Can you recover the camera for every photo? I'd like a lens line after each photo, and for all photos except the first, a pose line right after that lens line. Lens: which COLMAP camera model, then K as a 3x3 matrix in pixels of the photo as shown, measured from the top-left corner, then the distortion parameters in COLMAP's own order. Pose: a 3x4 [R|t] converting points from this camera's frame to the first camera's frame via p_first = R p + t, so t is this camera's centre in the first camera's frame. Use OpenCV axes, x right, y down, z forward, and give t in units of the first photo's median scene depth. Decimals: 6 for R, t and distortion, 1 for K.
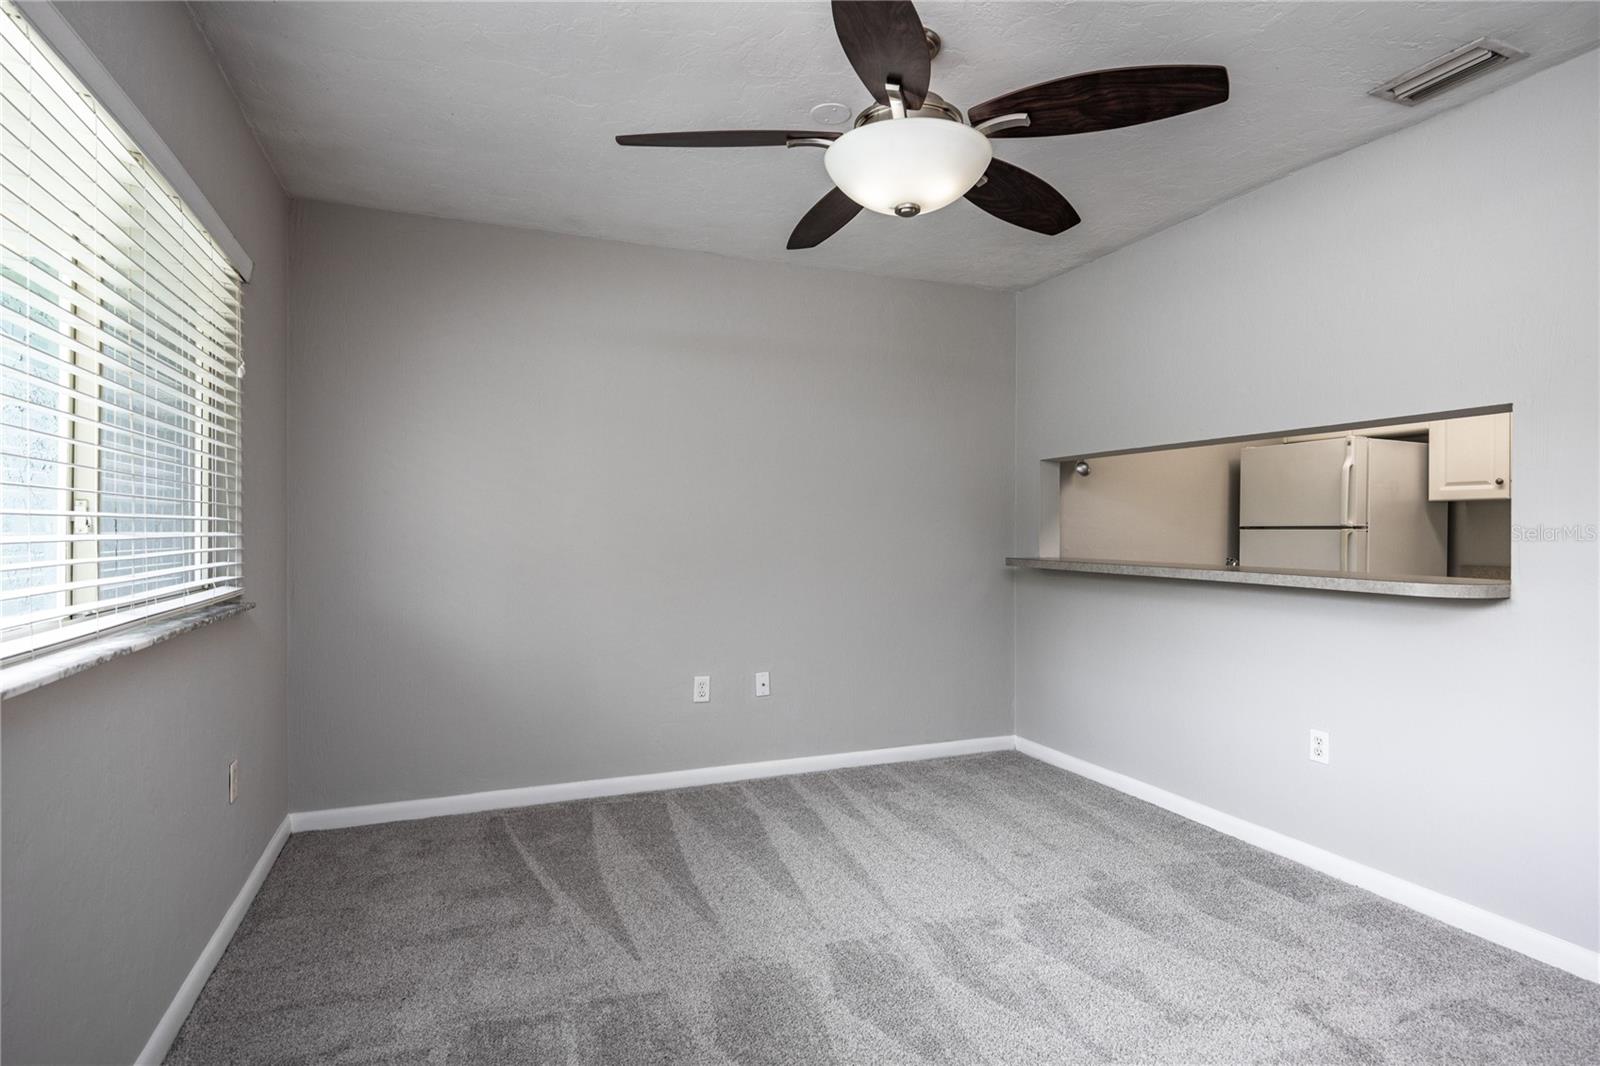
lens RADIAL K [[823.8, 0, 795.1], [0, 823.8, 538.2], [0, 0, 1]] dist [-0.003784, -0.000865]
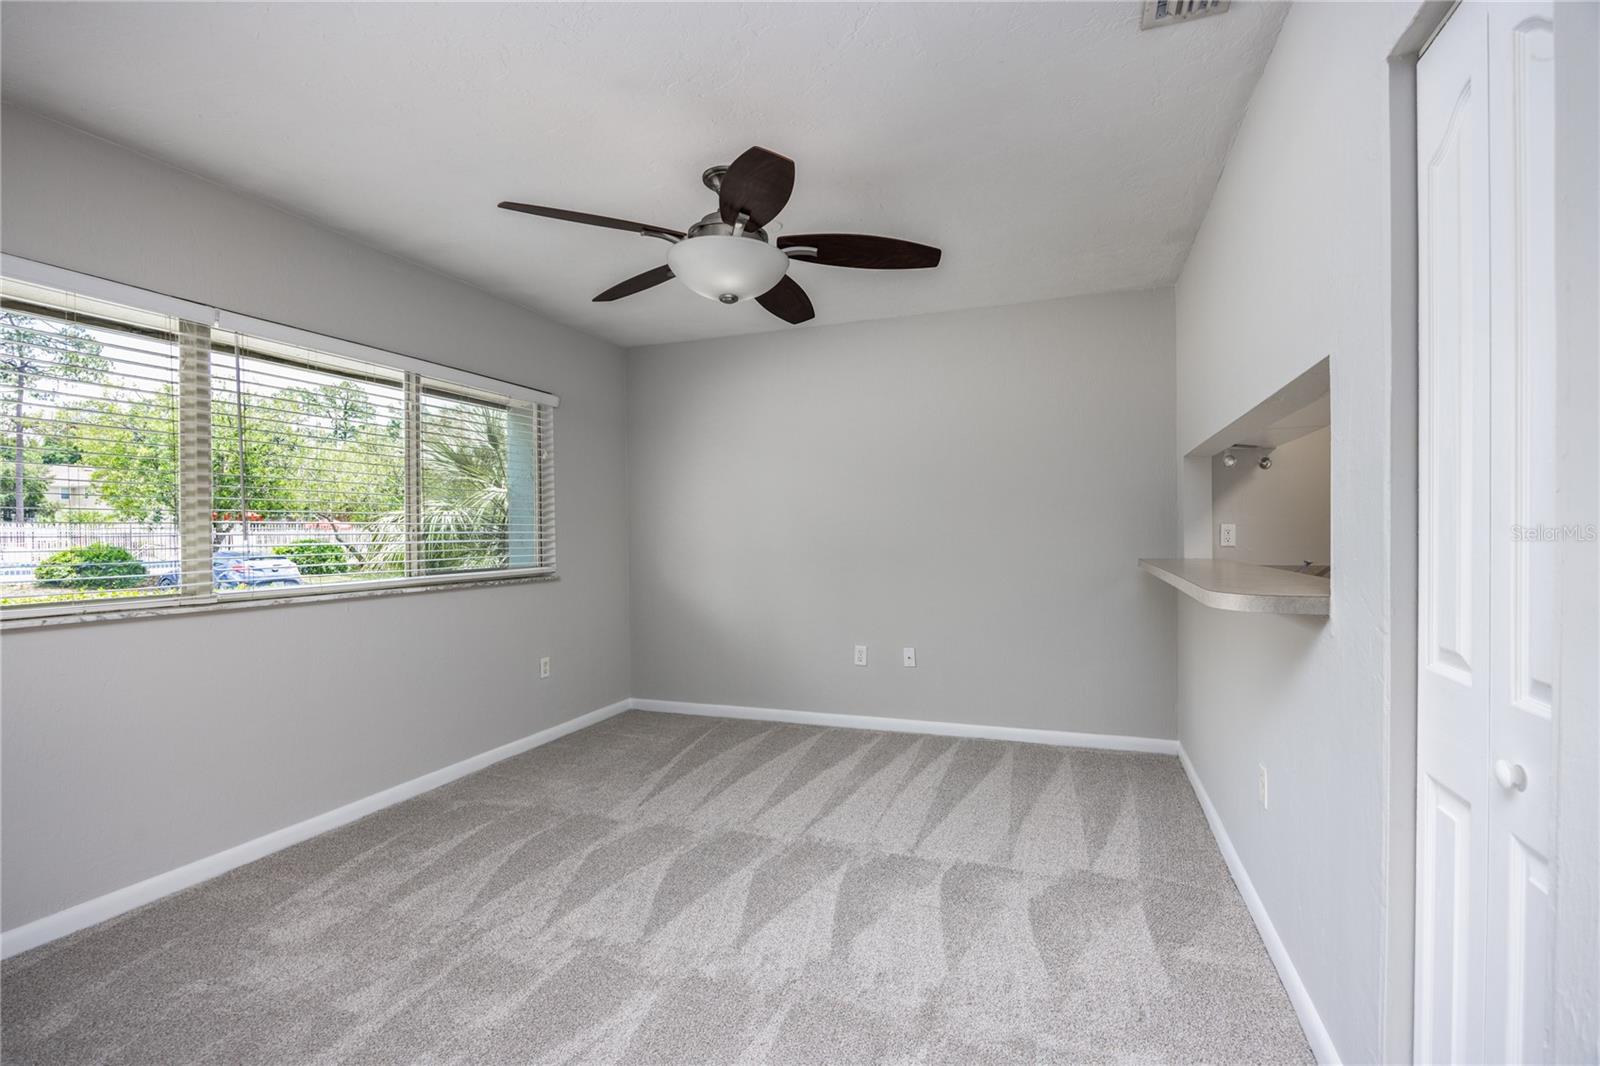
lens RADIAL K [[695.1, 0, 834.2], [0, 695.1, 546.1], [0, 0, 1]] dist [-0.019876, -0.000477]
pose [[0.754374, 0.000011, -0.656445, 0.772519], [0.007074, 0.999942, 0.008146, -0.000285], [0.656407, -0.010789, 0.754330, 0.188074]]
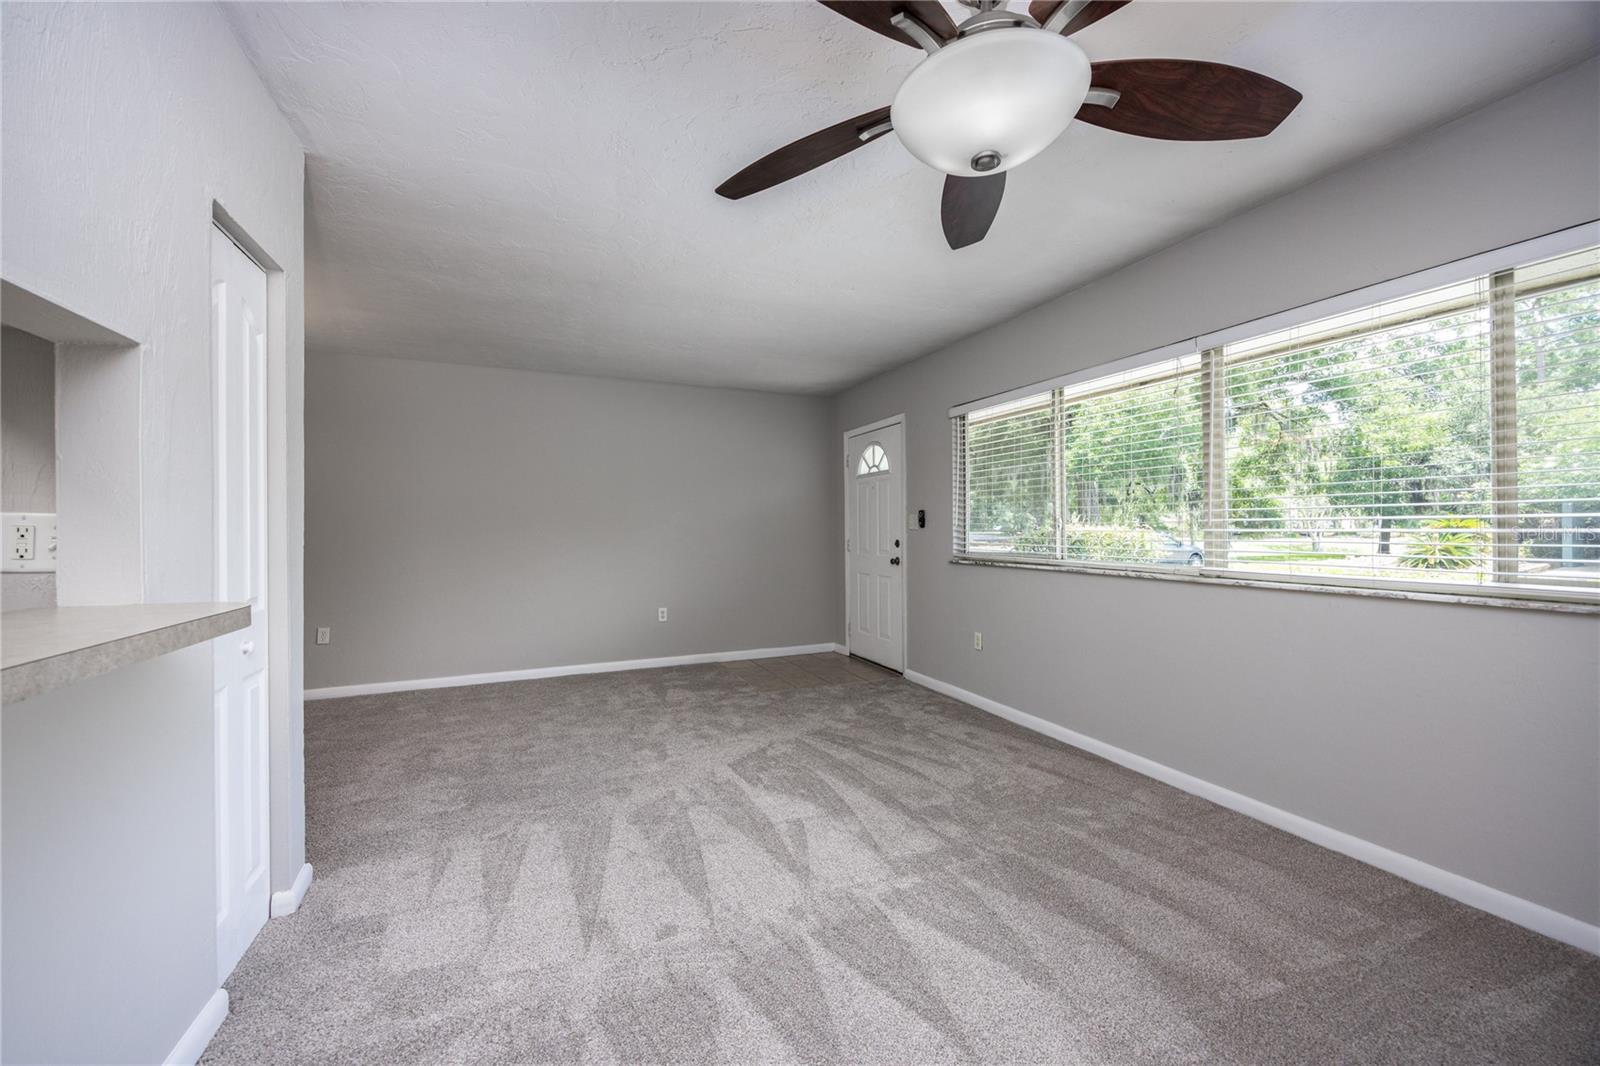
lens RADIAL K [[609.0, 0, 790.4], [0, 609.0, 545.2], [0, 0, 1]] dist [-0.003243, 0.000070]
pose [[-0.999964, 0.001660, -0.008320, 0.272254], [0.001345, 0.999285, 0.037776, -0.011269], [0.008377, 0.037763, -0.999252, 1.229549]]
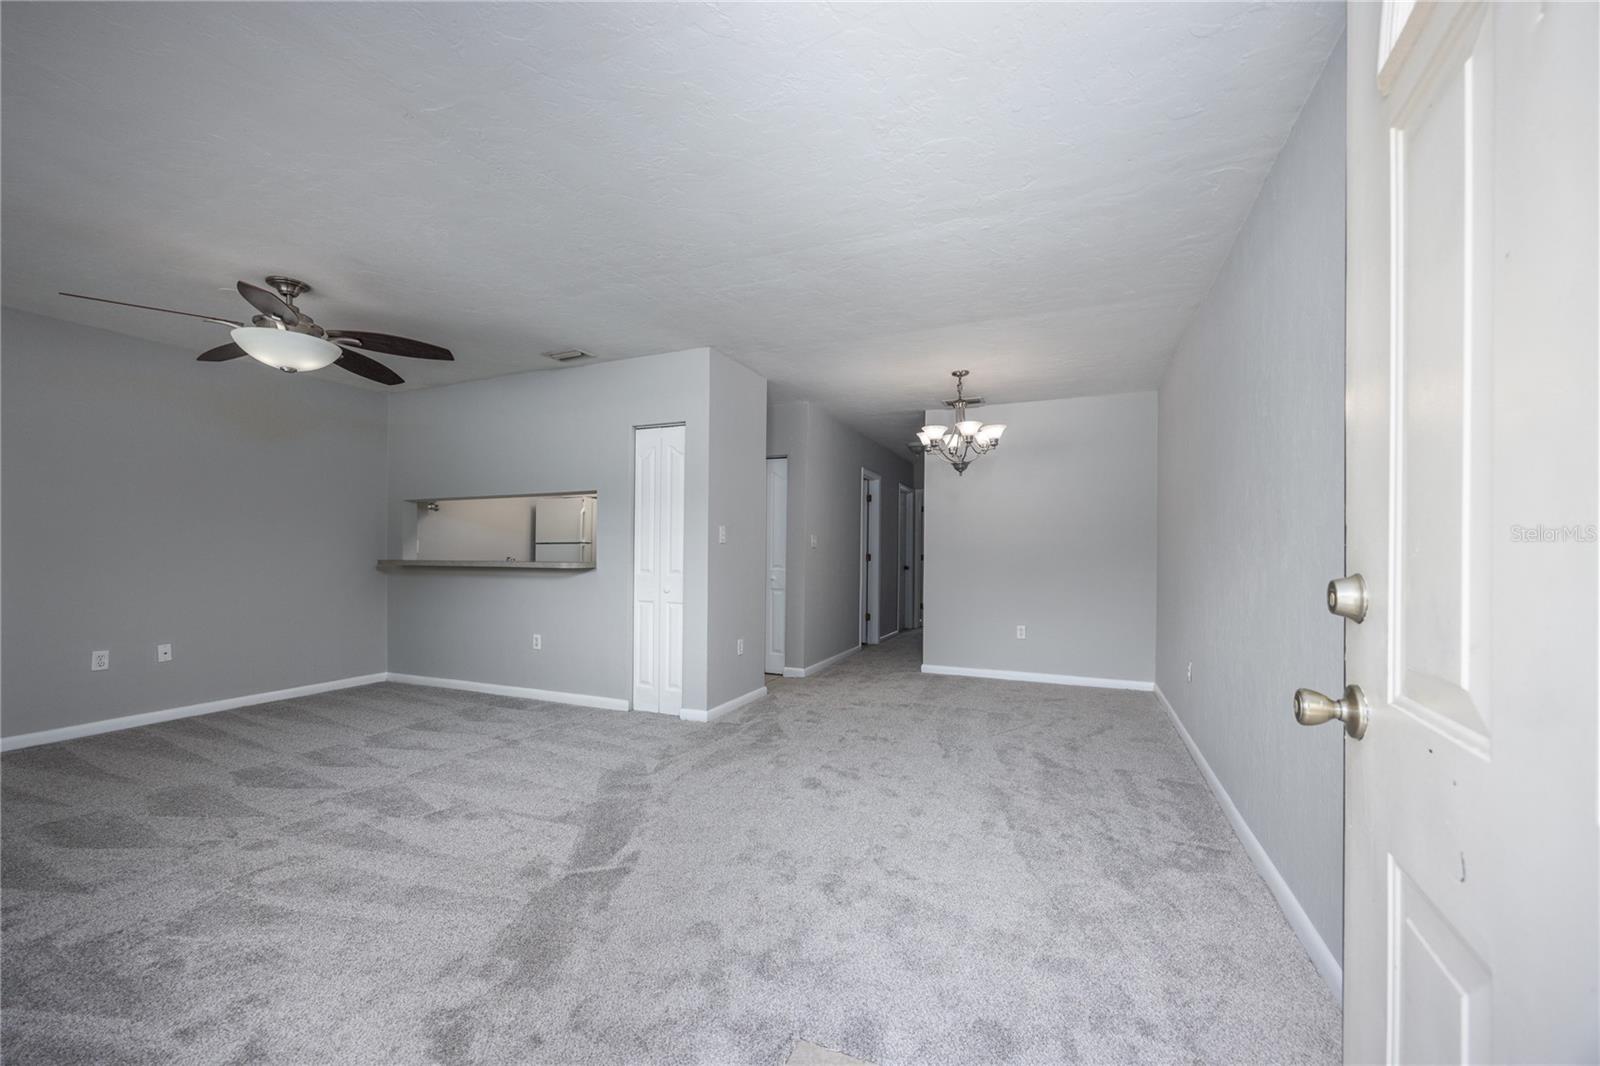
lens RADIAL K [[633.4, 0, 799.0], [0, 633.4, 547.4], [0, 0, 1]] dist [-0.000154, 0.000293]
pose [[0.713016, 0.004275, 0.701135, -0.037487], [0.008506, 0.999855, -0.014746, 0.036463], [-0.701097, 0.016478, 0.712876, -0.671497]]
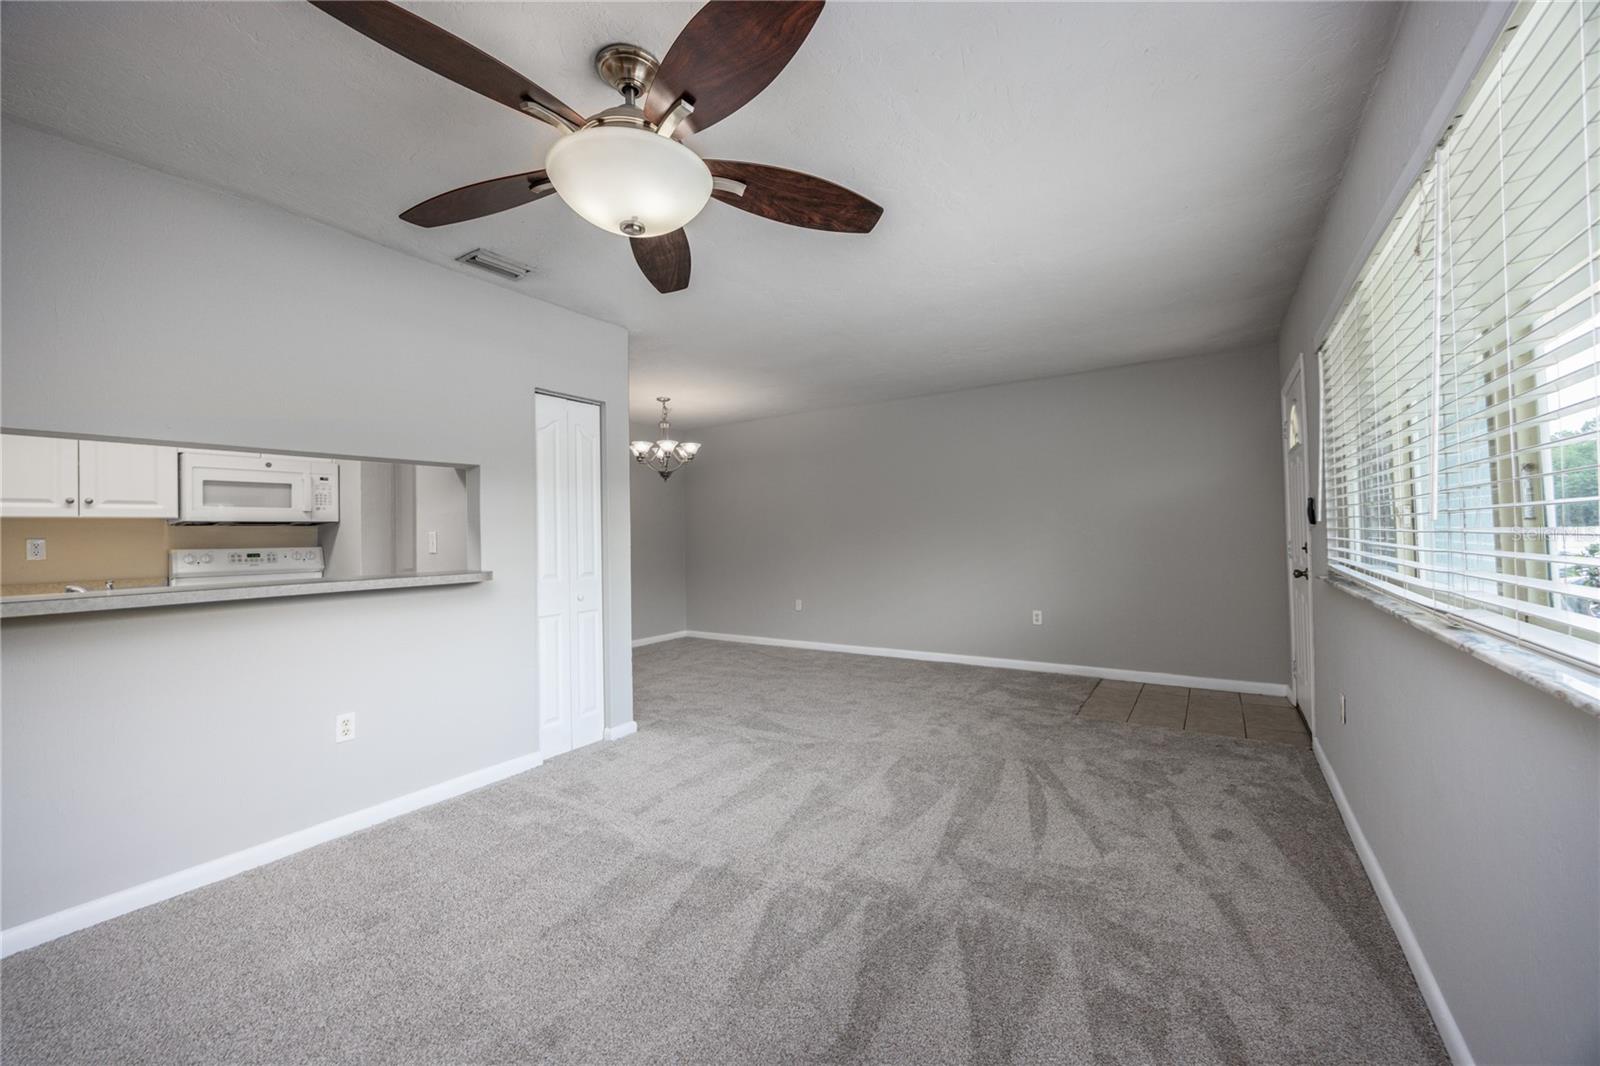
lens RADIAL K [[609.0, 0, 800.7], [0, 609.0, 519.9], [0, 0, 1]] dist [-0.003243, 0.000070]
pose [[-0.564225, 0.026195, 0.825205, -0.448146], [0.028723, 0.999514, -0.012089, -0.011685], [-0.825121, 0.016882, -0.564703, 0.953985]]
